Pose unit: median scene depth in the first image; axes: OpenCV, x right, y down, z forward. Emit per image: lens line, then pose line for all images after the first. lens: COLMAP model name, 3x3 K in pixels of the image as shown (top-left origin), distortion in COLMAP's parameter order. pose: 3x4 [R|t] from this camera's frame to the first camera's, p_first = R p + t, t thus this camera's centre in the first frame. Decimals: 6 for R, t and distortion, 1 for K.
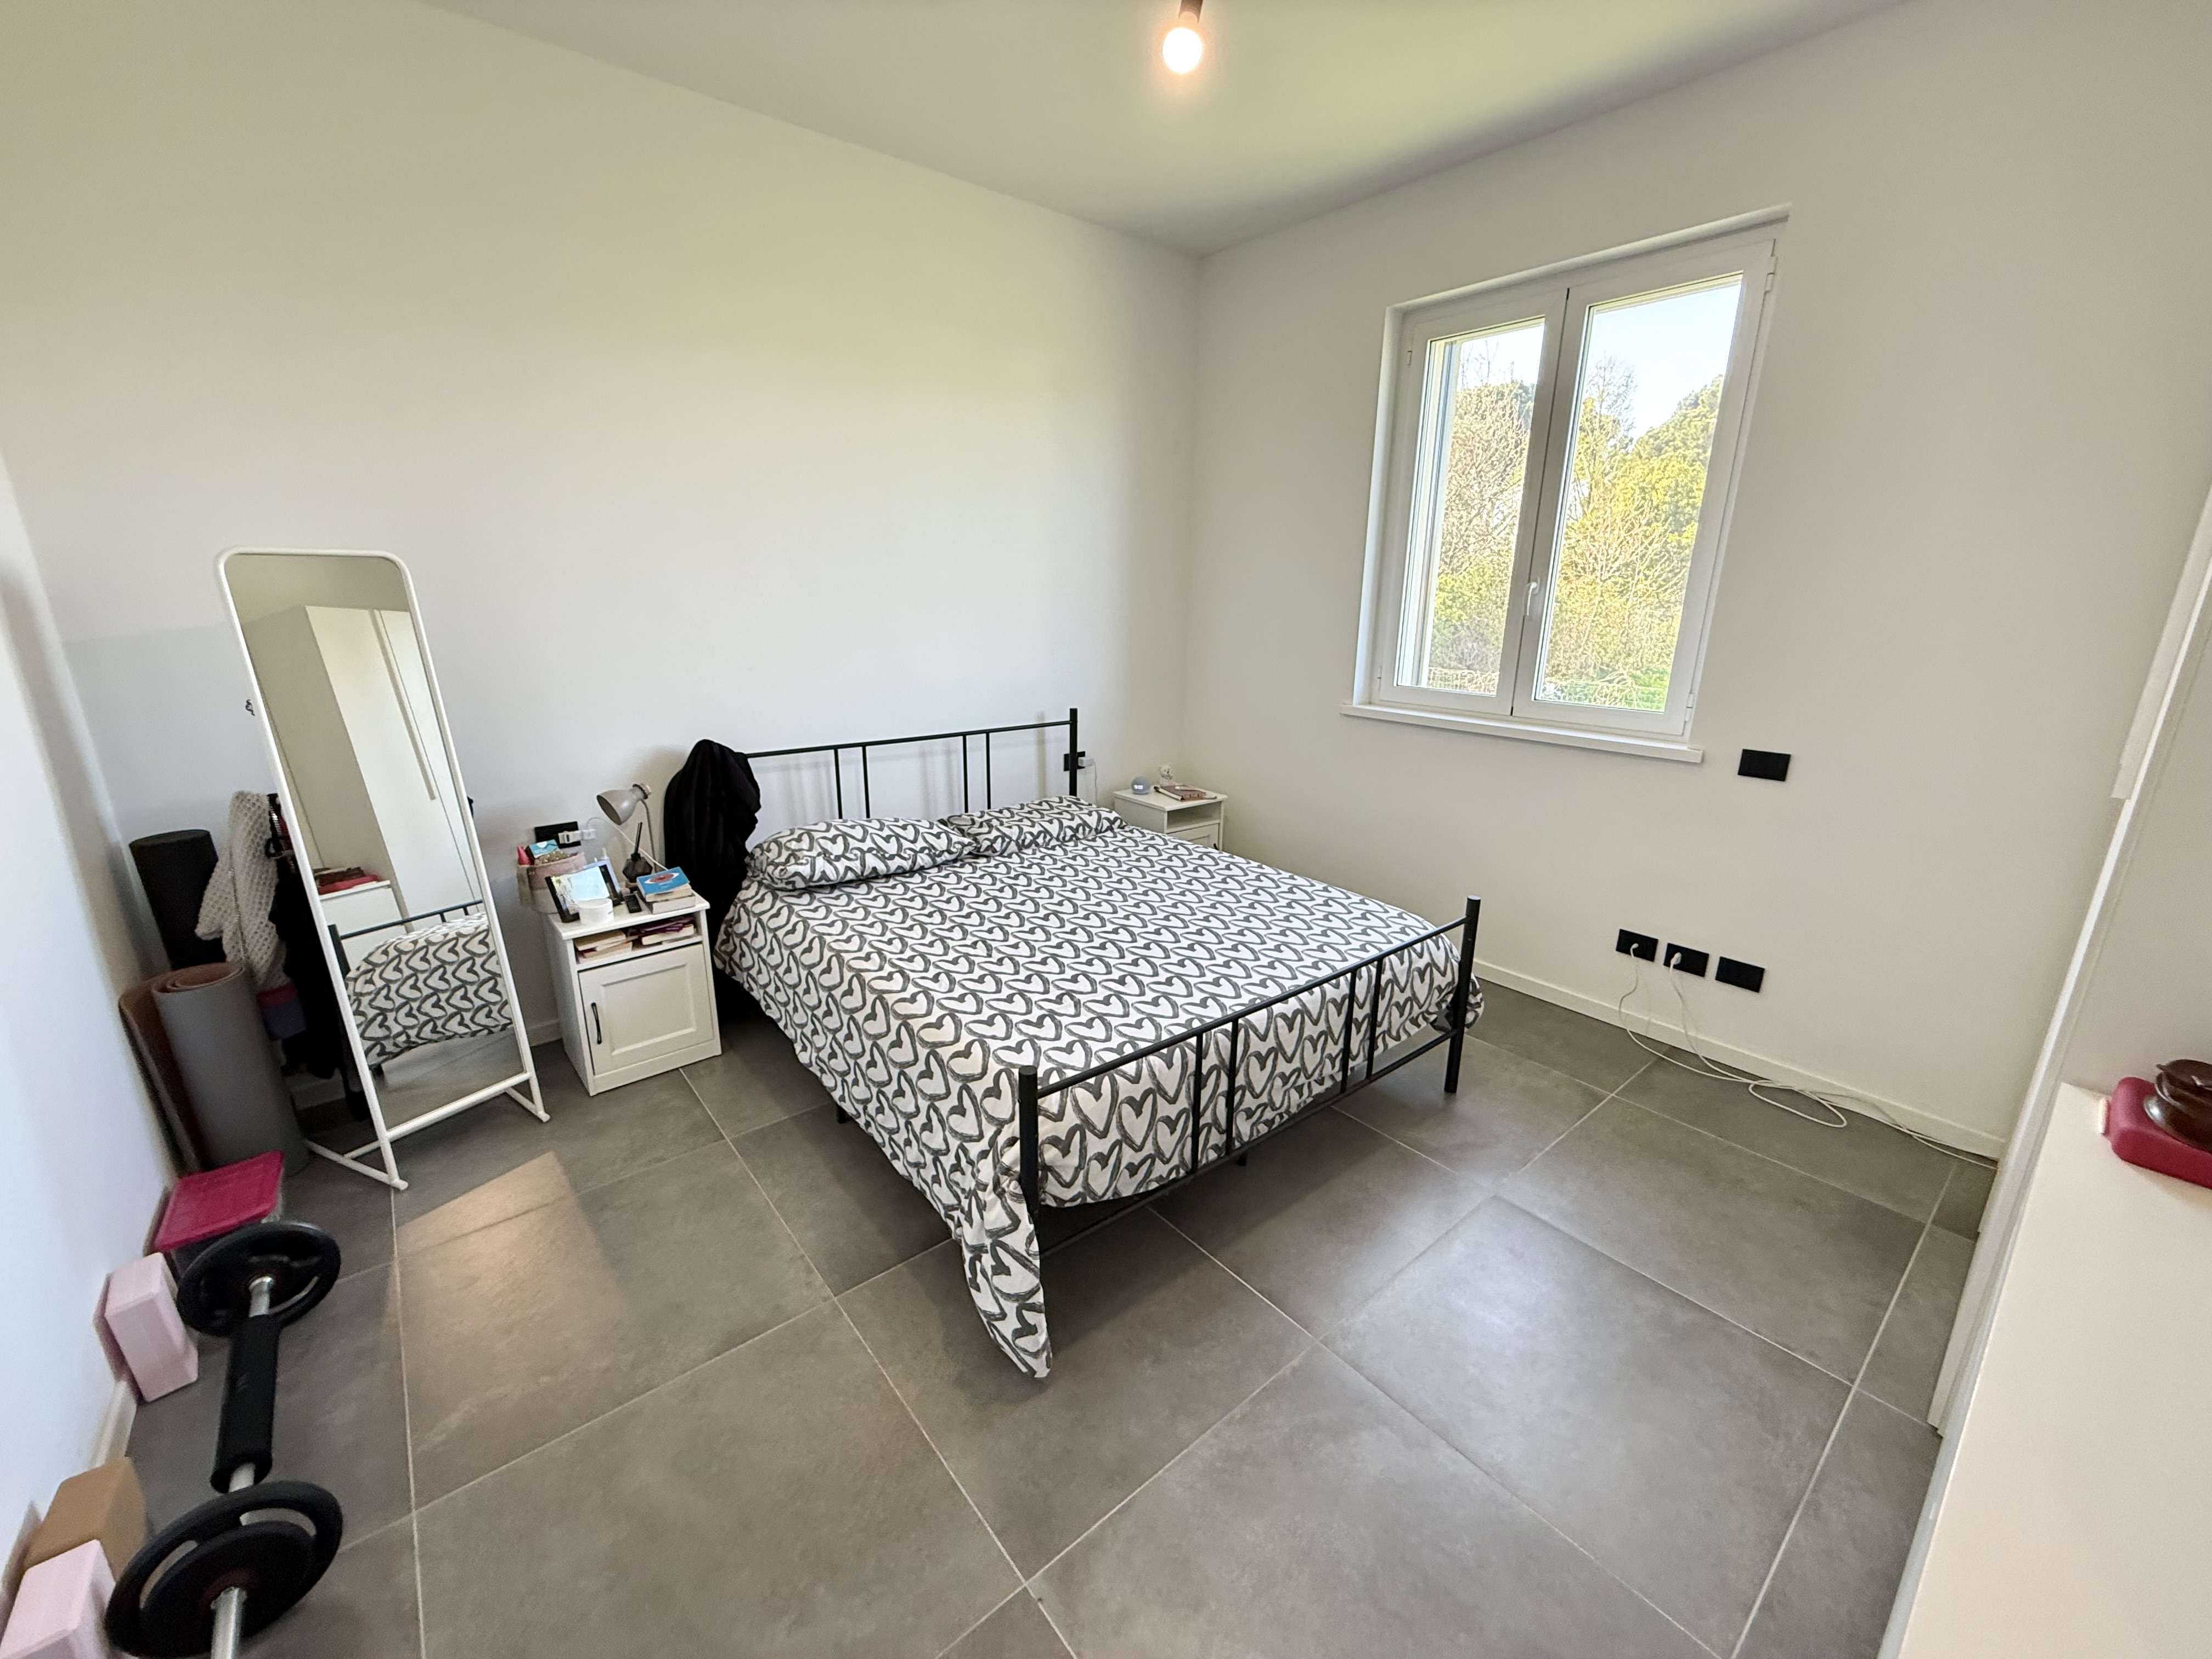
lens RADIAL K [[883.8, 0, 1102.2], [0, 883.8, 829.7], [0, 0, 1]] dist [0.001529, -0.000260]
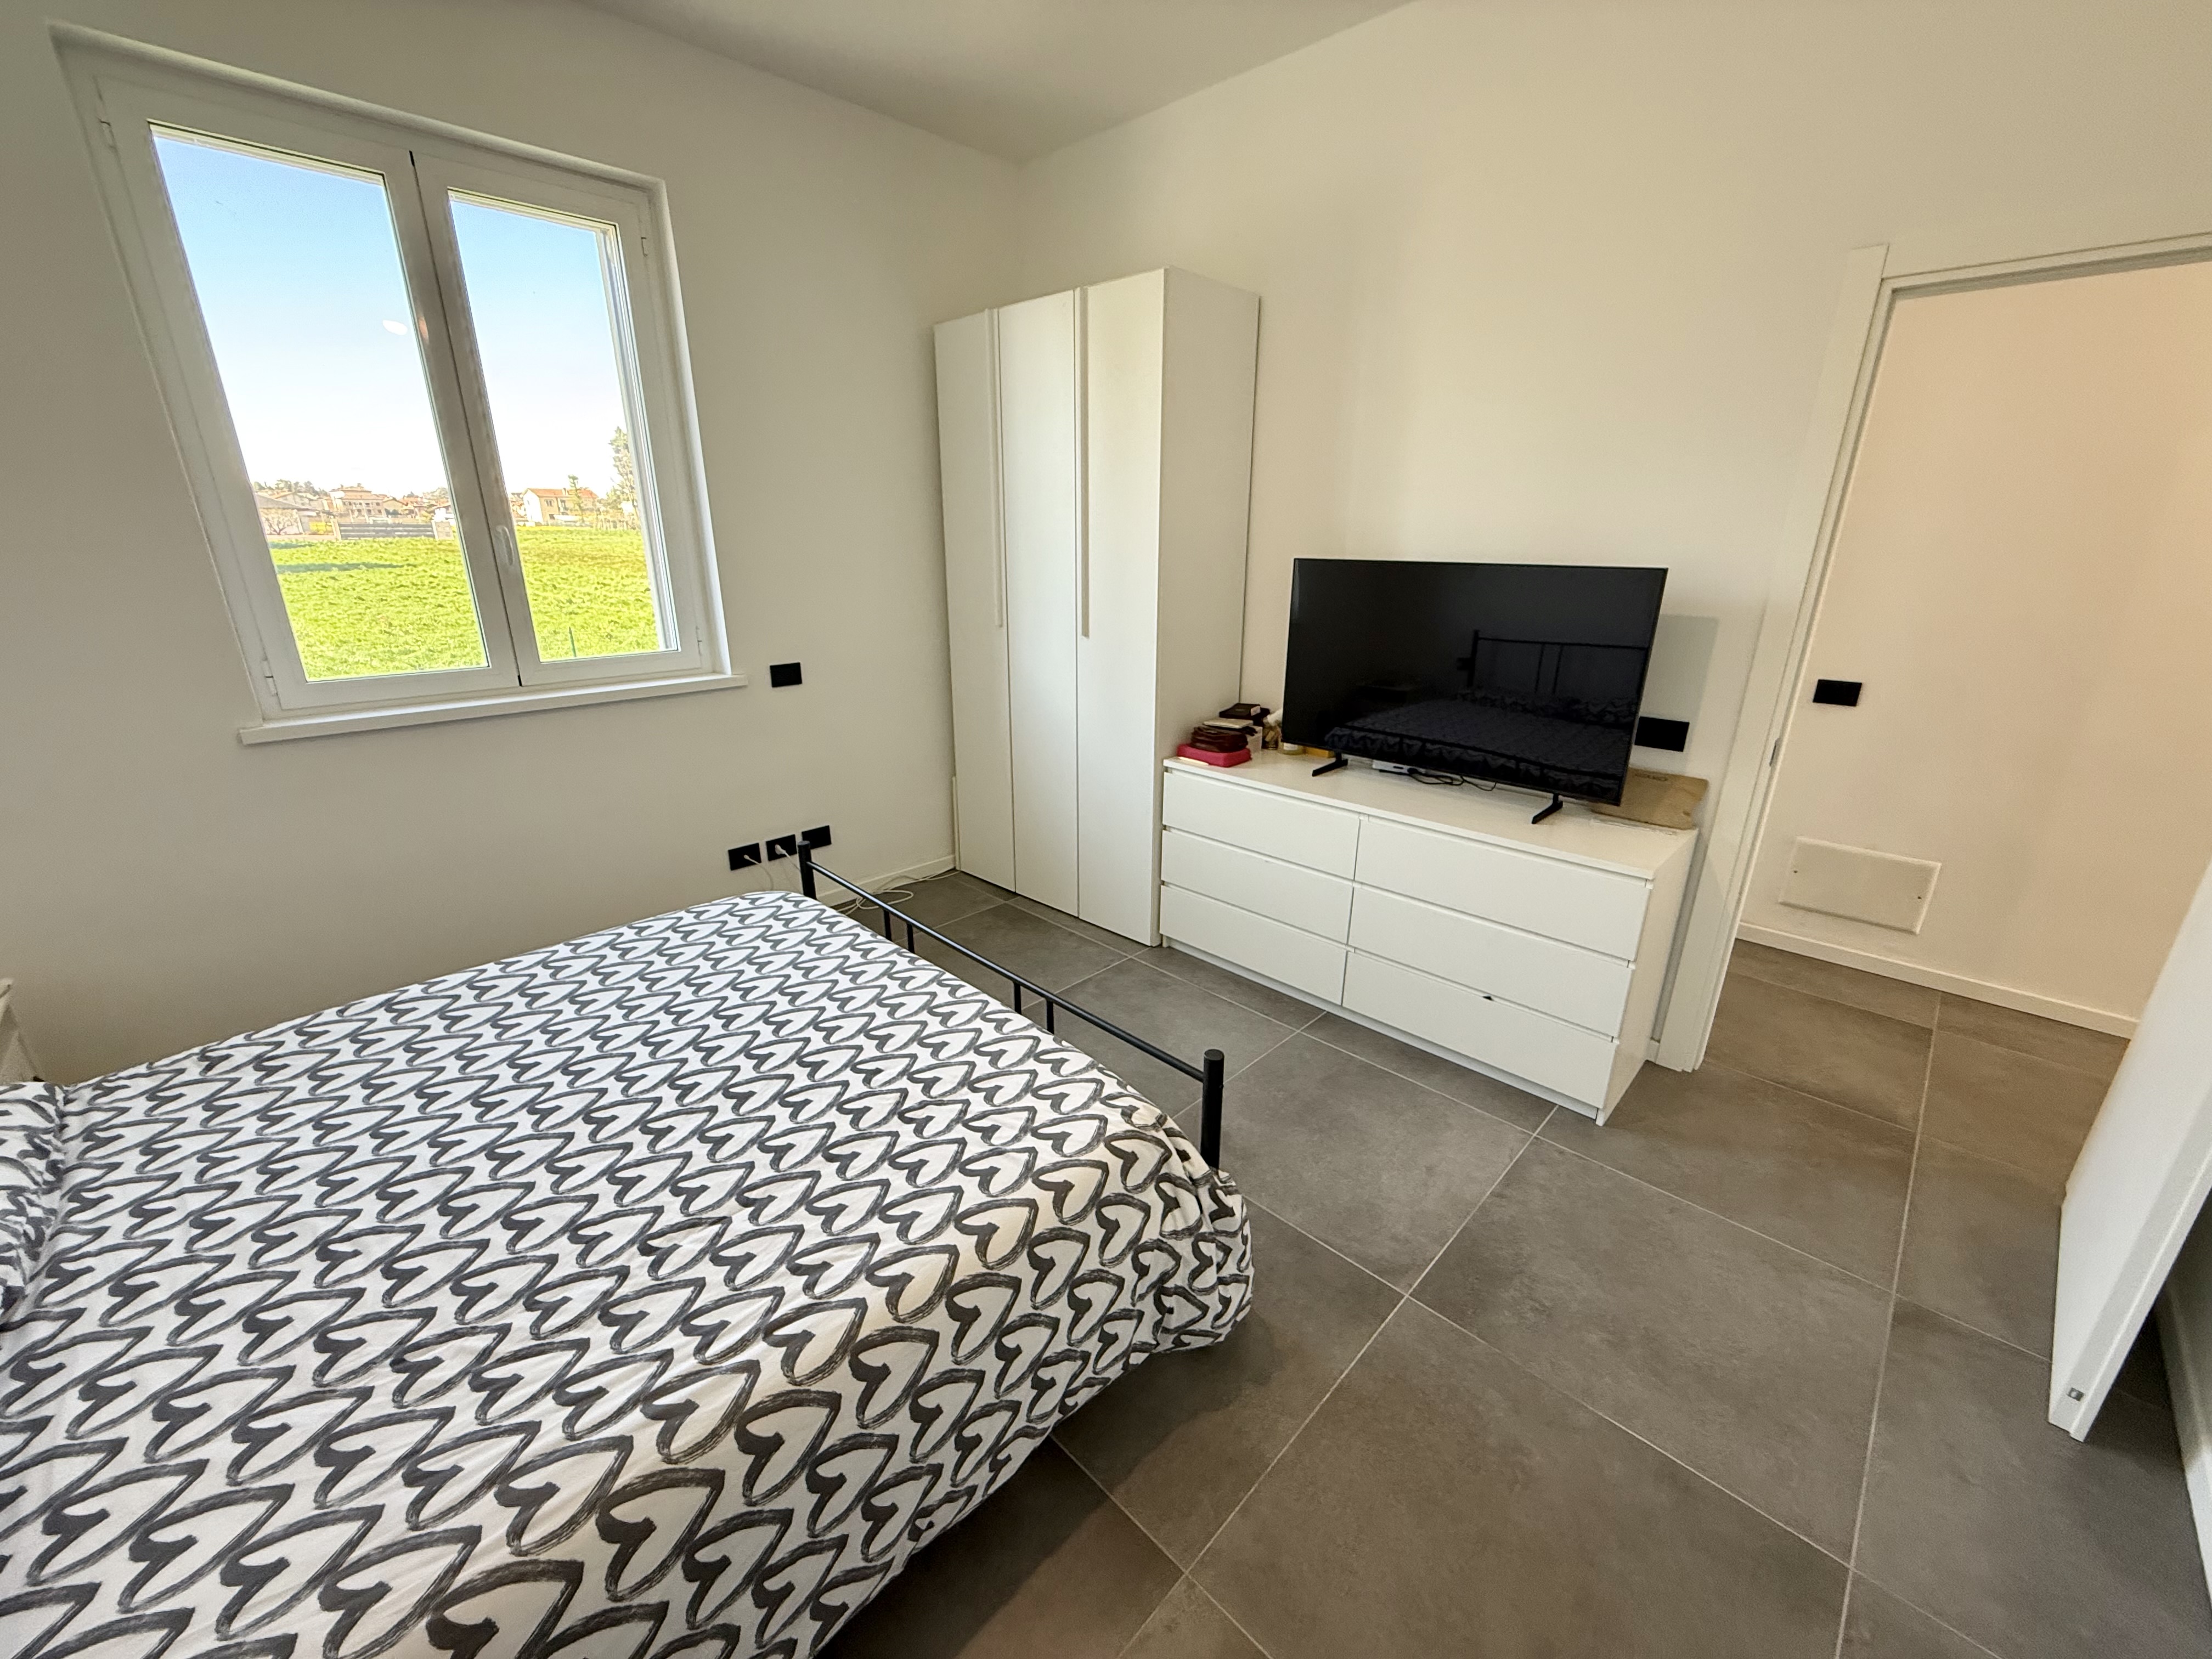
lens RADIAL K [[883.8, 0, 1102.2], [0, 883.8, 829.7], [0, 0, 1]] dist [0.001529, -0.000260]
pose [[-0.111046, -0.328176, 0.938067, -0.482241], [0.261189, 0.901086, 0.346157, -0.169215], [-0.958879, 0.283453, -0.014346, 0.573206]]
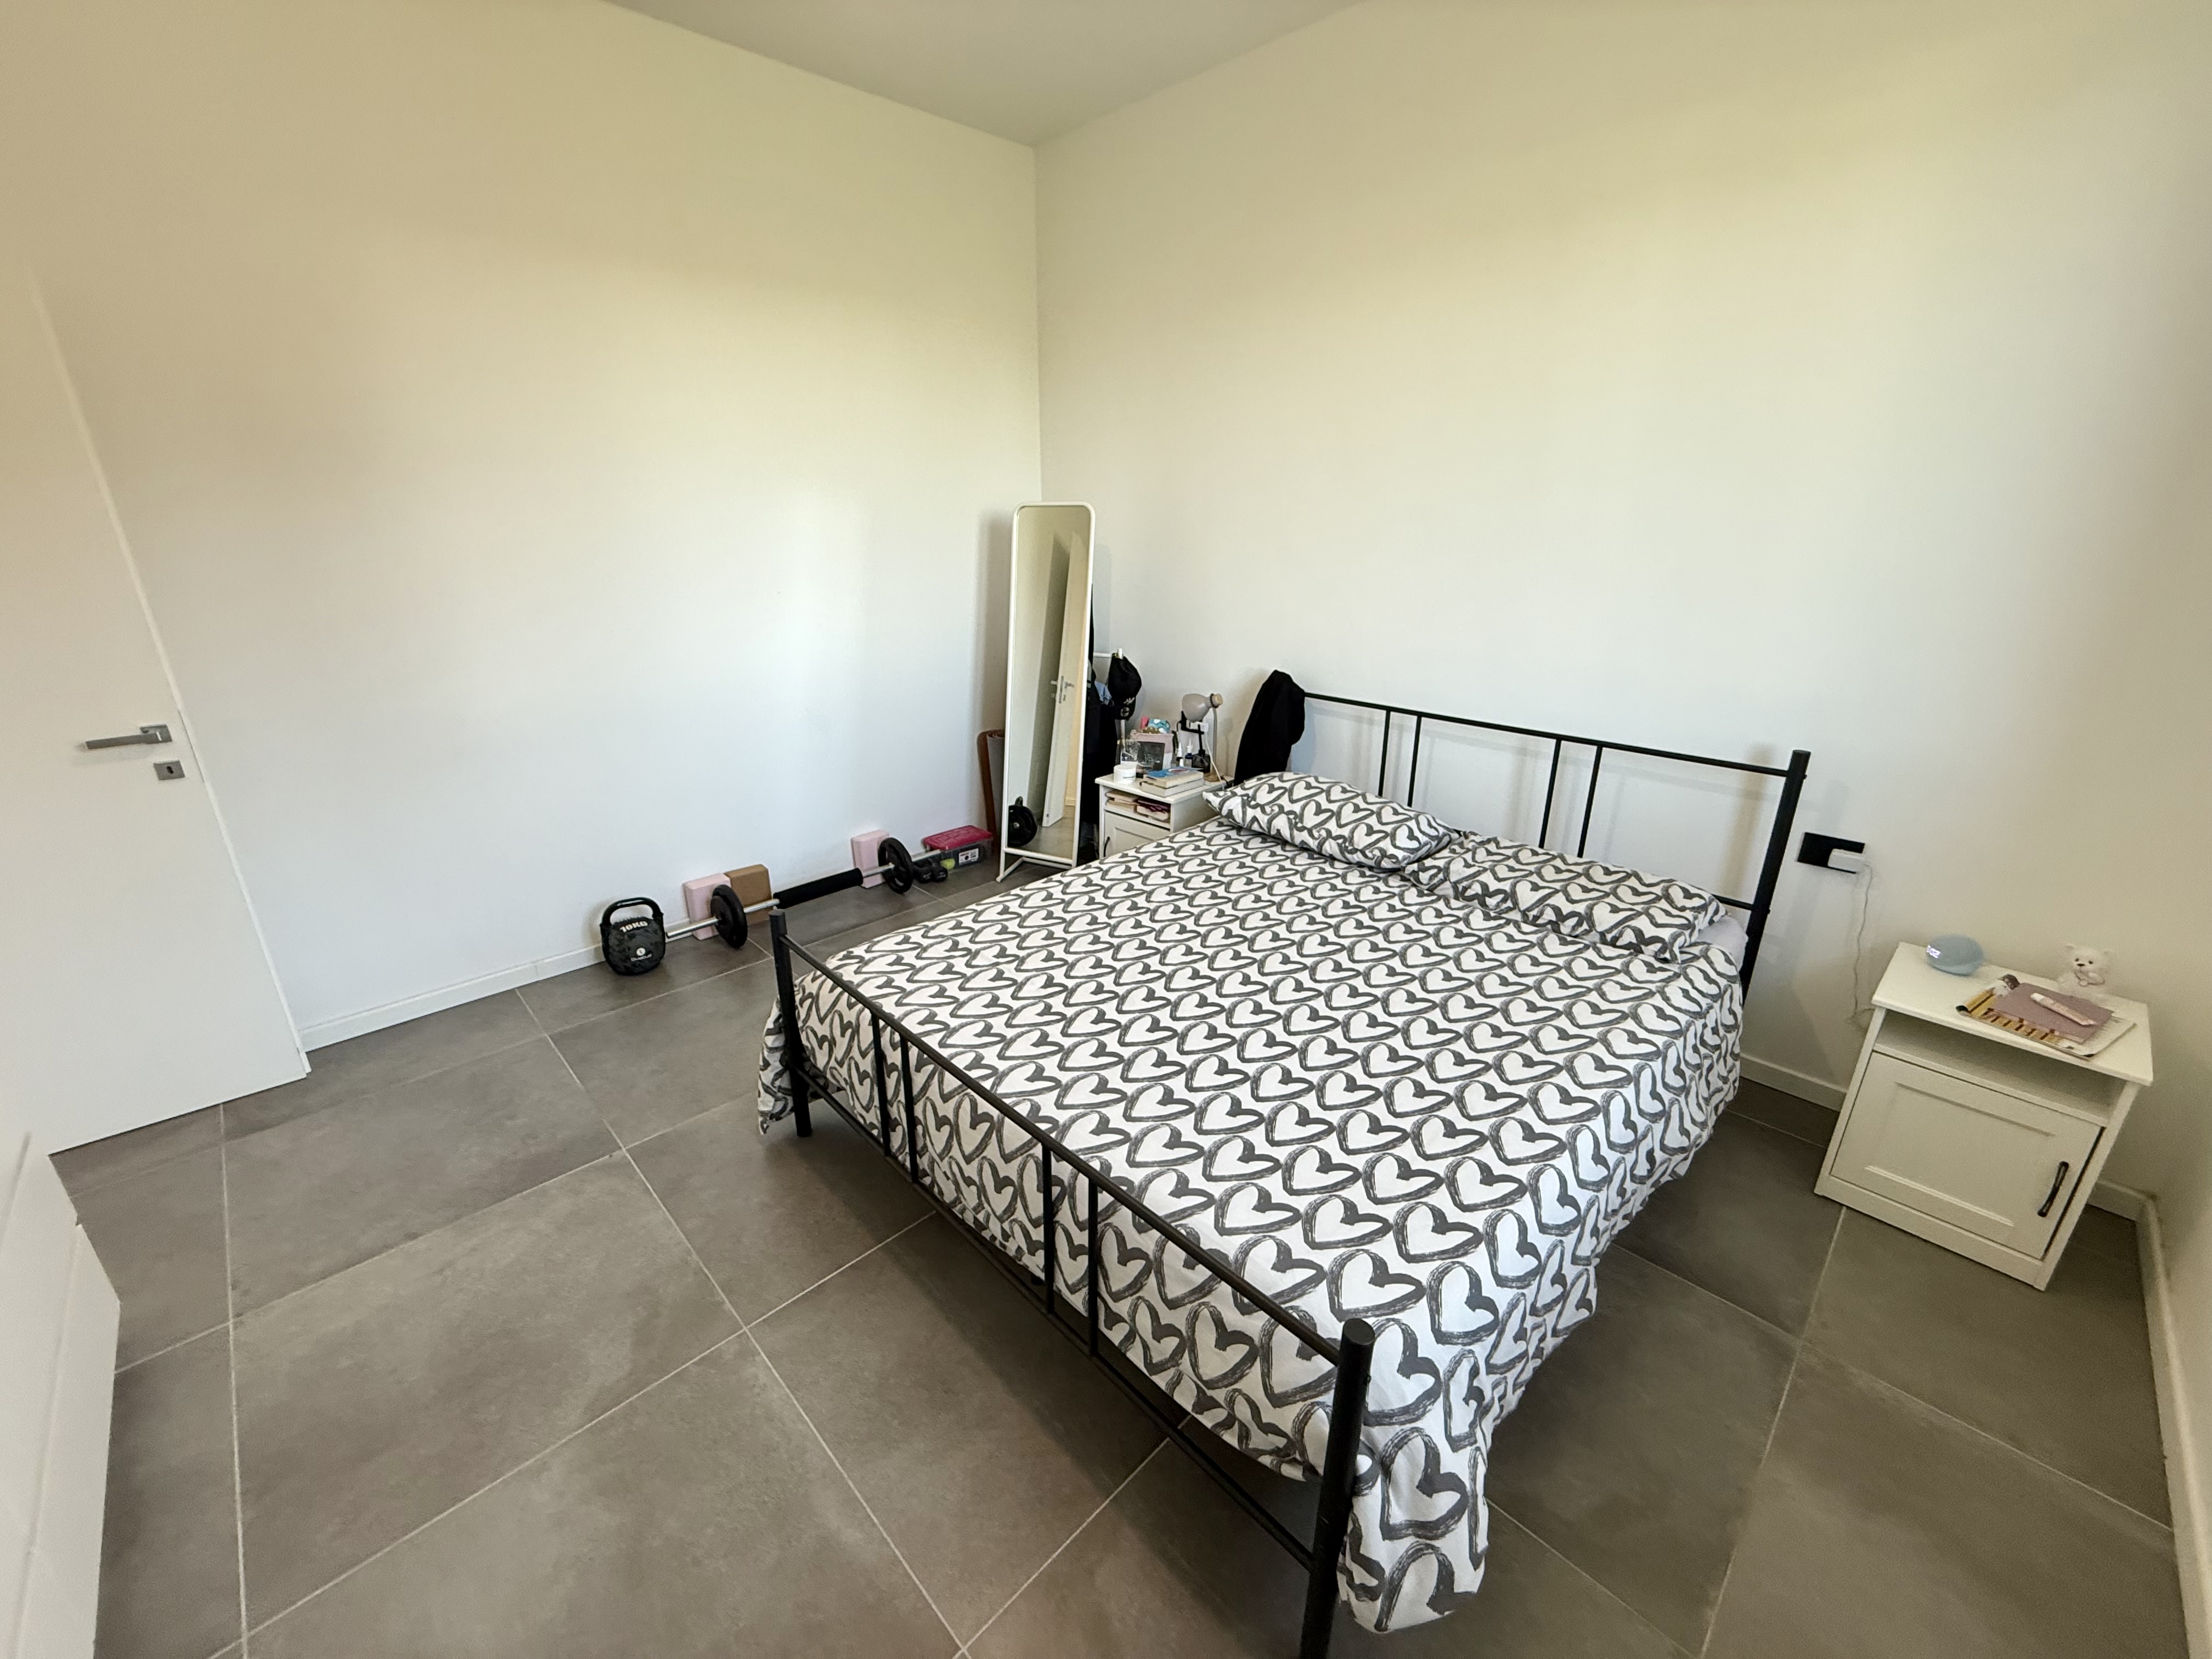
lens RADIAL K [[883.8, 0, 1102.2], [0, 883.8, 829.7], [0, 0, 1]] dist [0.001529, -0.000260]
pose [[0.081860, 0.325792, -0.941891, 0.600509], [-0.261515, 0.918970, 0.295135, -0.182571], [0.961722, 0.222159, 0.160426, 0.654978]]
